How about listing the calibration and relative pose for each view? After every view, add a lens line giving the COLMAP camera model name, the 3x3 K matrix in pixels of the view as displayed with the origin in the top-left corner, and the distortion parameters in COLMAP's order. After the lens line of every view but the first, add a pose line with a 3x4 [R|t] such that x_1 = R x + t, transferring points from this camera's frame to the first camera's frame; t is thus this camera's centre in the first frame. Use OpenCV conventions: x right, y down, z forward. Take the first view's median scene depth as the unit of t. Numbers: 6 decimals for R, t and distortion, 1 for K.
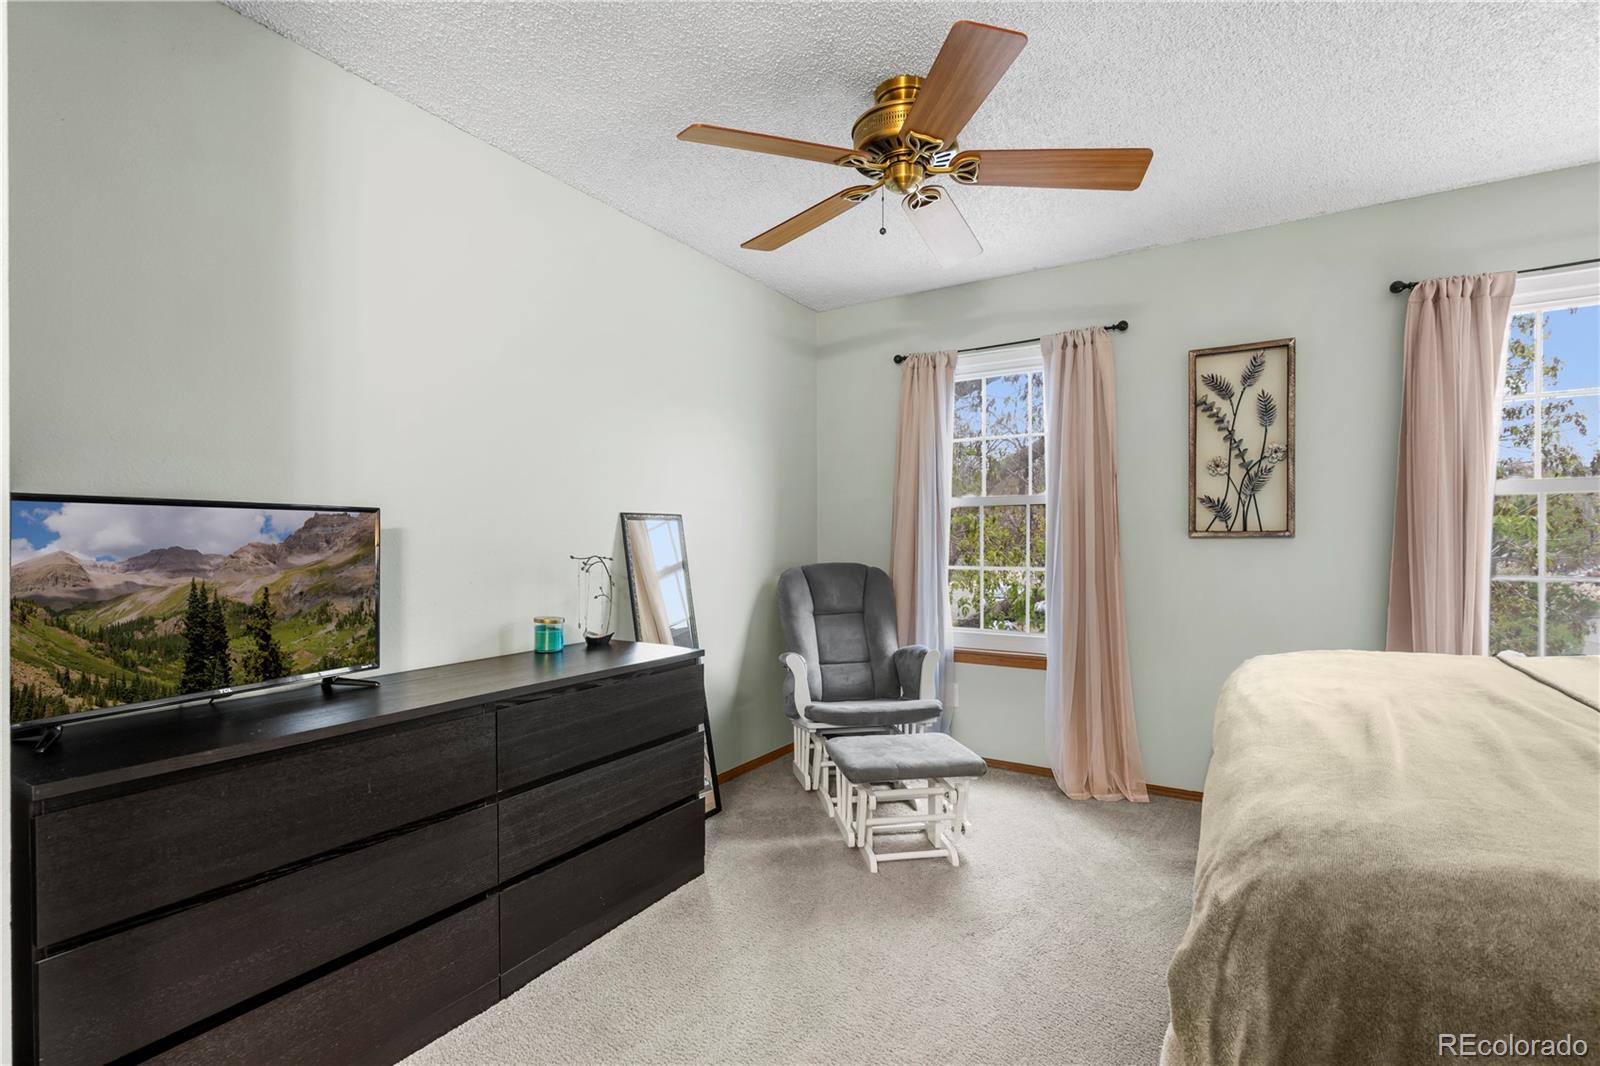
lens RADIAL K [[730.3, 0, 810.7], [0, 730.3, 543.1], [0, 0, 1]] dist [-0.009032, 0.004546]
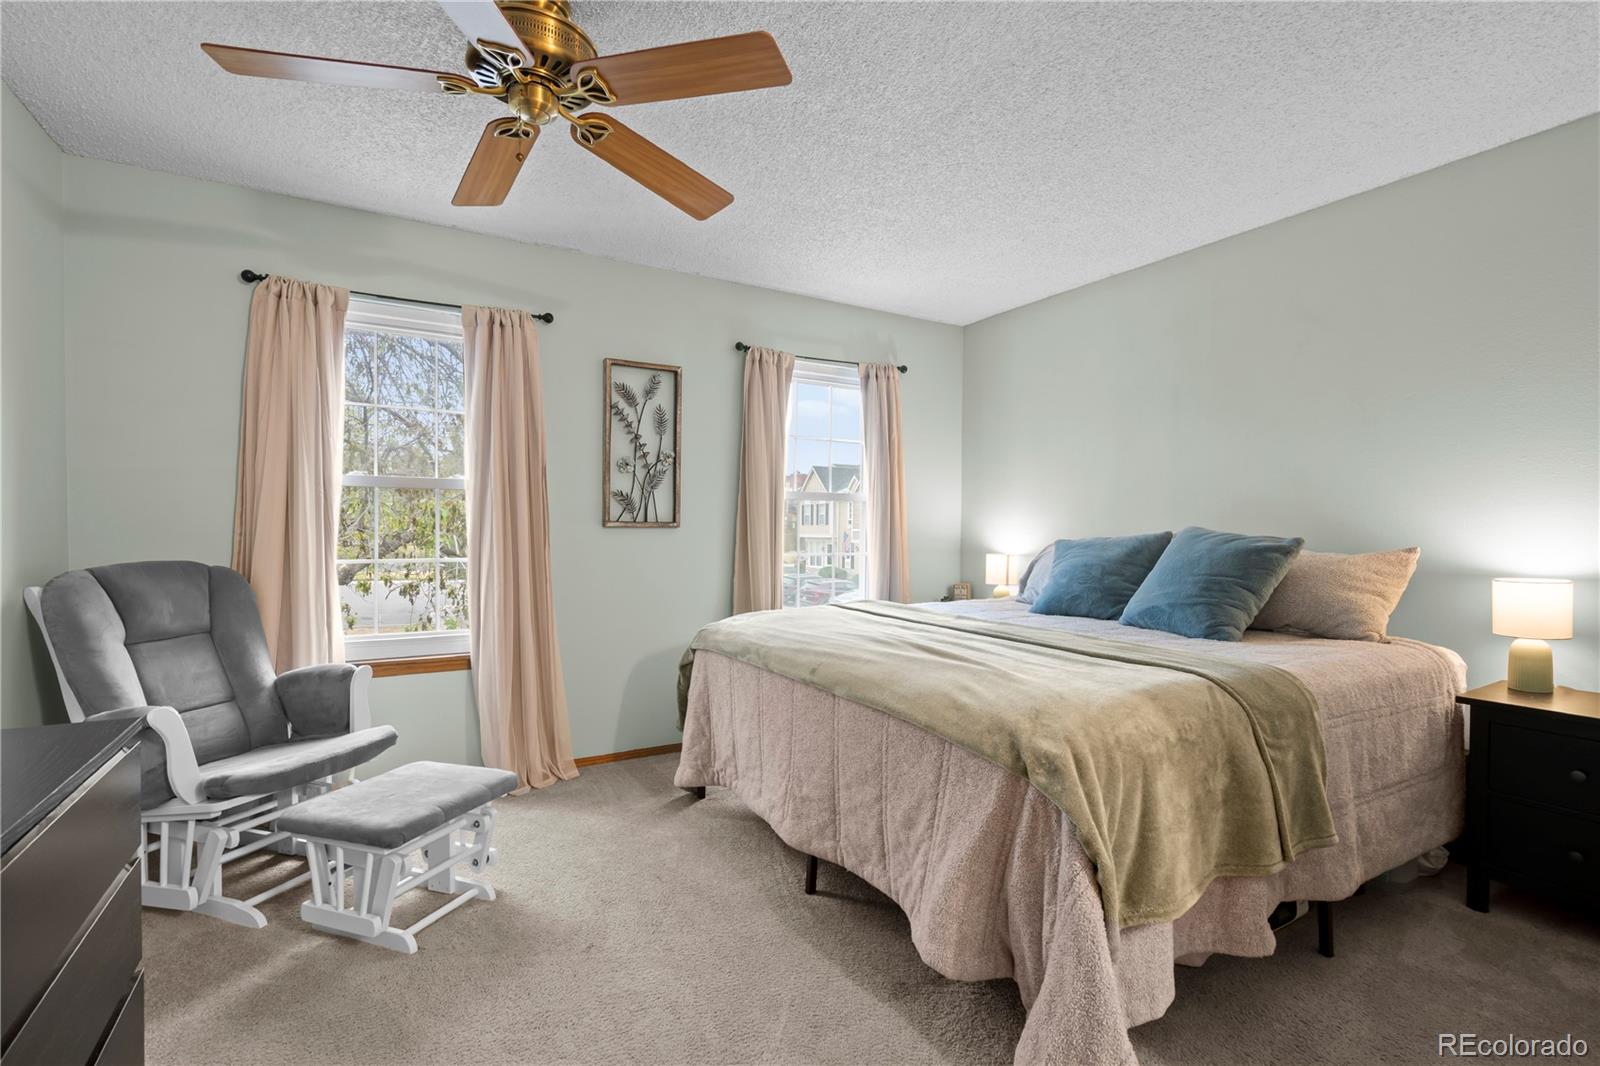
lens RADIAL K [[730.3, 0, 808.7], [0, 730.3, 544.3], [0, 0, 1]] dist [-0.009032, 0.004546]
pose [[0.464292, -0.014931, 0.885556, -0.323537], [-0.003184, 0.999823, 0.018527, -0.002974], [-0.885676, -0.011422, 0.464163, 0.213527]]
